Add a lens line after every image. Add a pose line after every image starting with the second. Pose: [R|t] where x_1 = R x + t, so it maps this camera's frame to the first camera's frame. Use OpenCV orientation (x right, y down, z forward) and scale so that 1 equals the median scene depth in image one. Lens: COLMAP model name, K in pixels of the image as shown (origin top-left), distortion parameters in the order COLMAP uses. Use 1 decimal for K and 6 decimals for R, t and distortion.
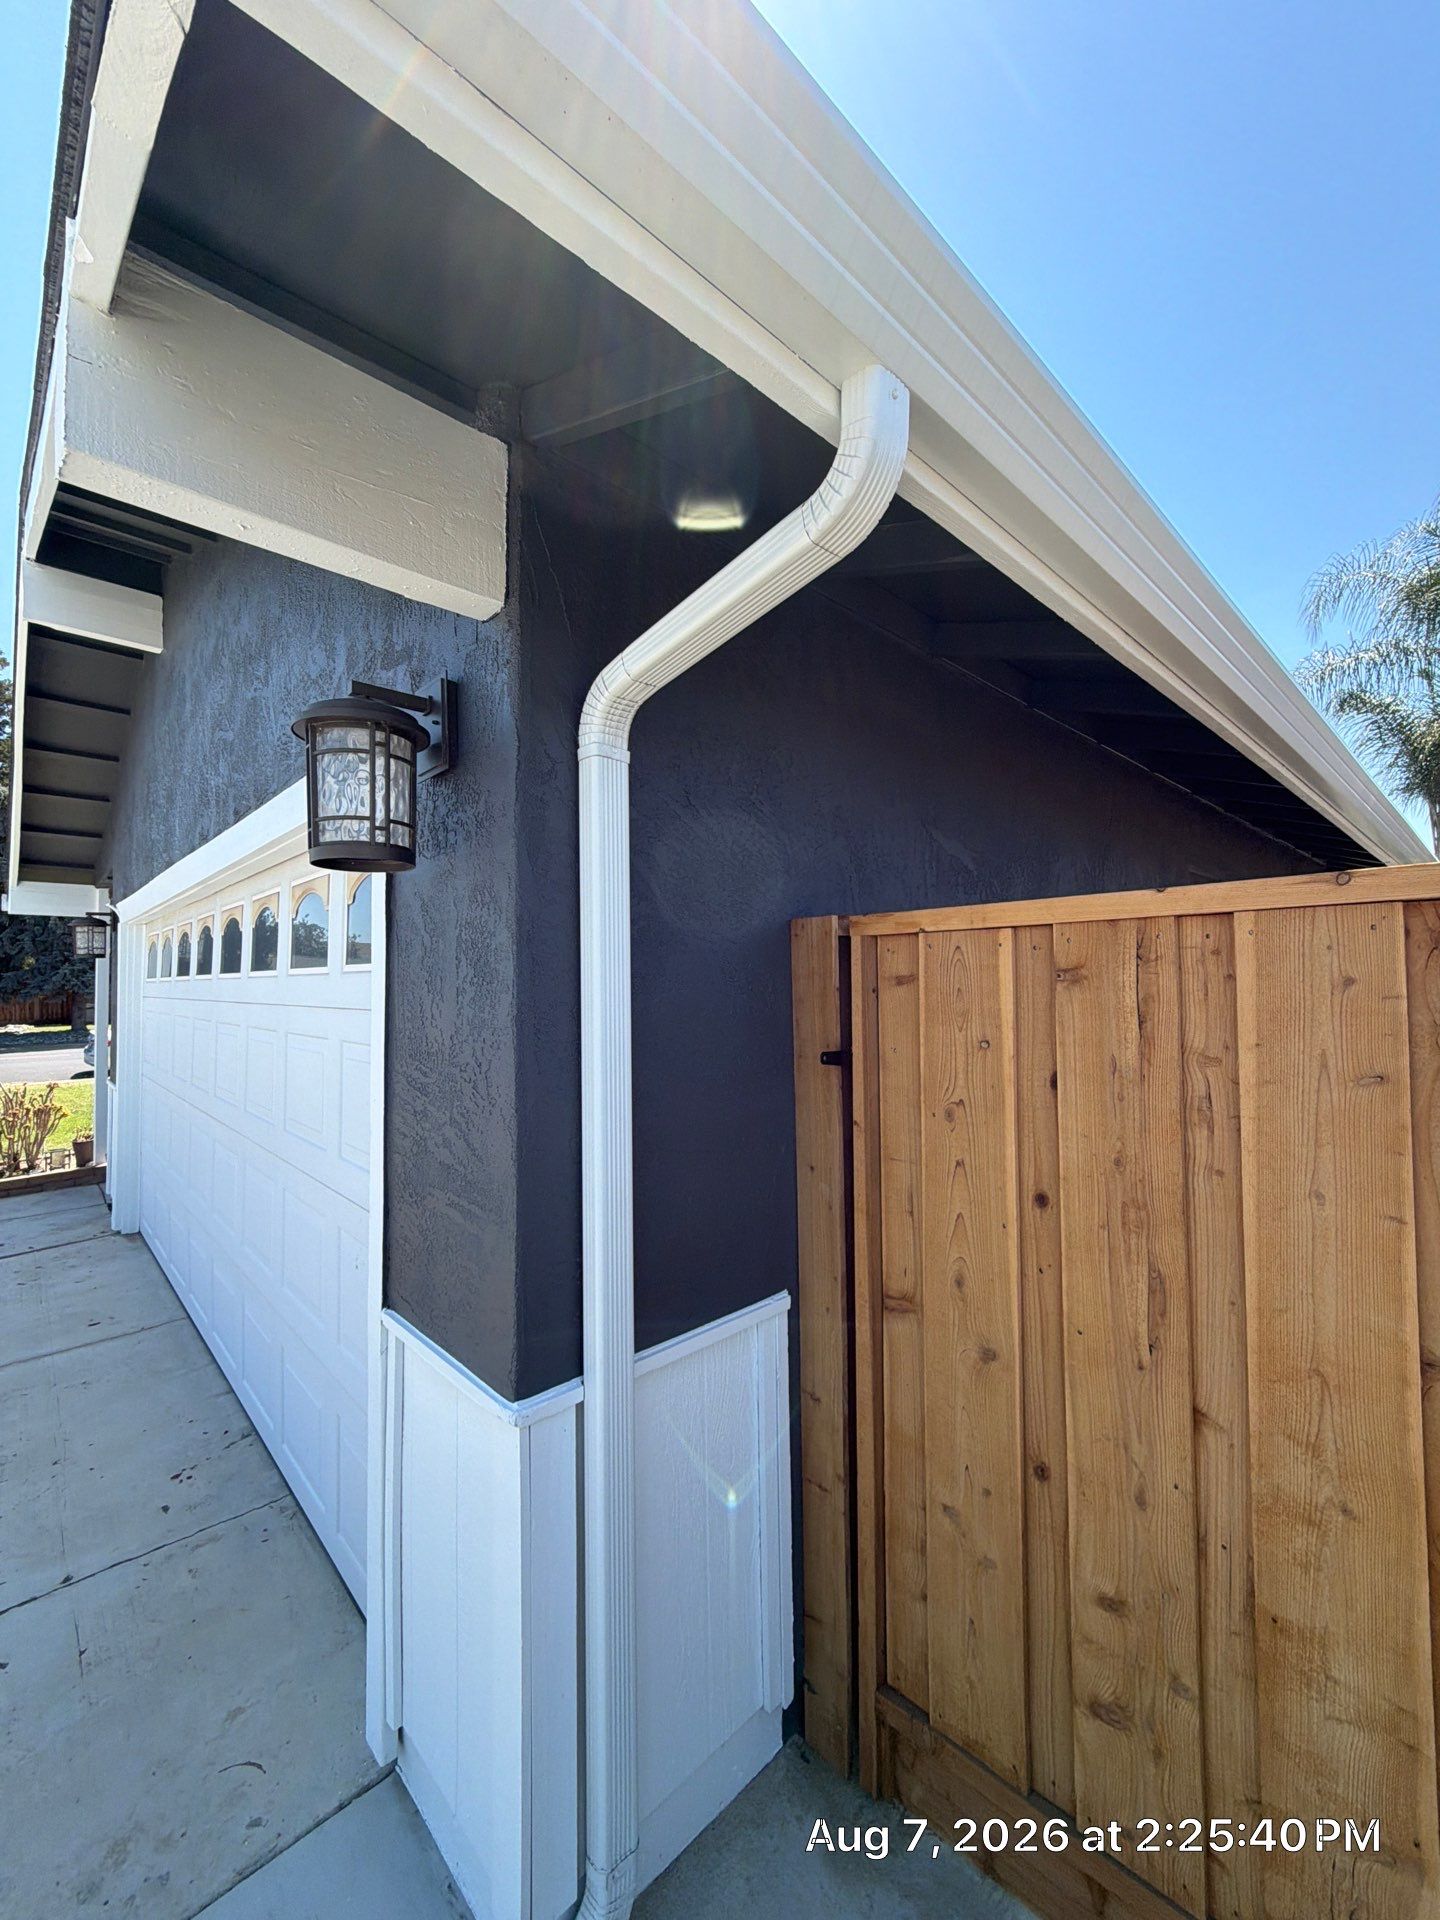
lens RADIAL K [[764.8, 0, 719.6], [0, 764.8, 960.0], [0, 0, 1]] dist [-0.000429, -0.000328]
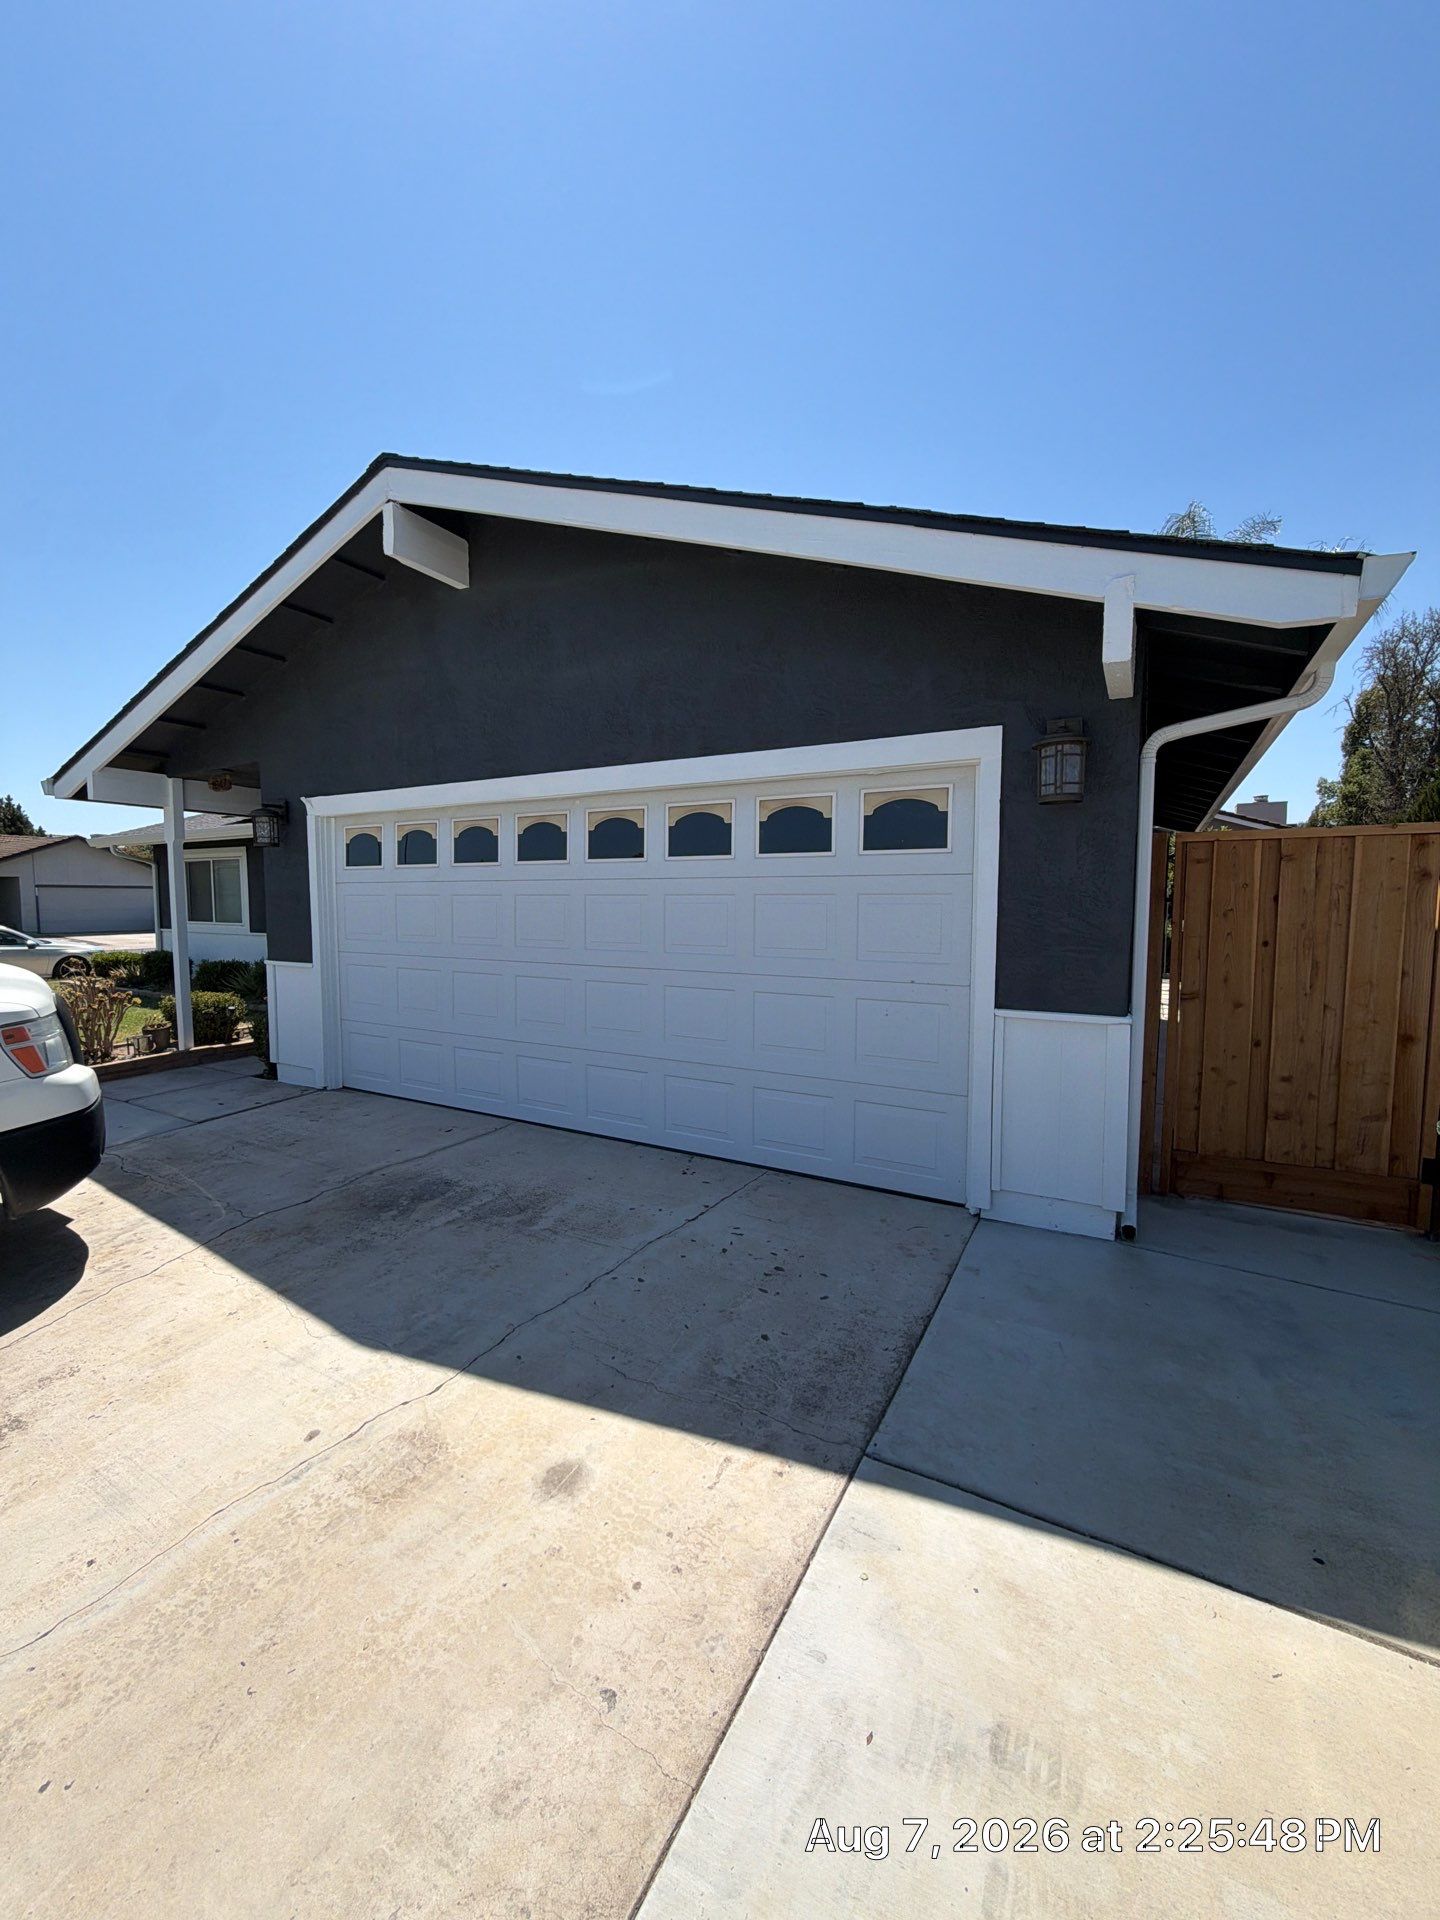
lens RADIAL K [[764.8, 0, 718.7], [0, 764.8, 960.5], [0, 0, 1]] dist [-0.000429, -0.000328]
pose [[0.955013, -0.016192, 0.296122, -2.172938], [-0.016923, 0.993906, 0.108926, 0.115257], [-0.296081, -0.109038, 0.948919, -0.958414]]
